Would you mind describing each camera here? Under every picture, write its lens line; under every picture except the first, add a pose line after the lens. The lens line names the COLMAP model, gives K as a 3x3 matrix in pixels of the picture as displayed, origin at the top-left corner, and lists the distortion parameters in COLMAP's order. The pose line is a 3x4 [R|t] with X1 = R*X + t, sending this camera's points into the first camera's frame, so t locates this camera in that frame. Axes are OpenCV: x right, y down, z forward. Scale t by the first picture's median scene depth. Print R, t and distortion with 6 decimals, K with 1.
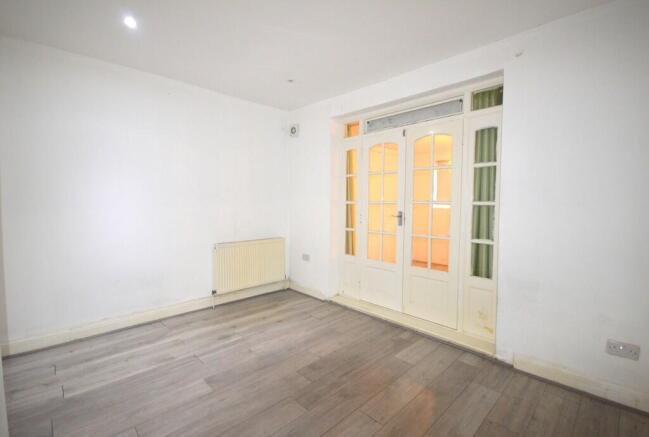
lens RADIAL K [[290.5, 0, 324.5], [0, 290.5, 218.5], [0, 0, 1]] dist [0.001113, 0.000039]
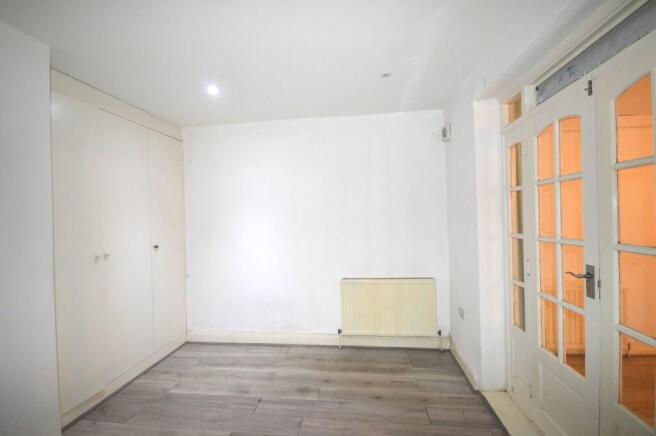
lens RADIAL K [[293.7, 0, 328.0], [0, 293.7, 218.0], [0, 0, 1]] dist [0.023064, -0.018196]
pose [[0.633958, -0.021622, -0.773065, 0.370428], [-0.016293, 0.999014, -0.041302, -0.072930], [0.773196, 0.038780, 0.632980, 0.421989]]
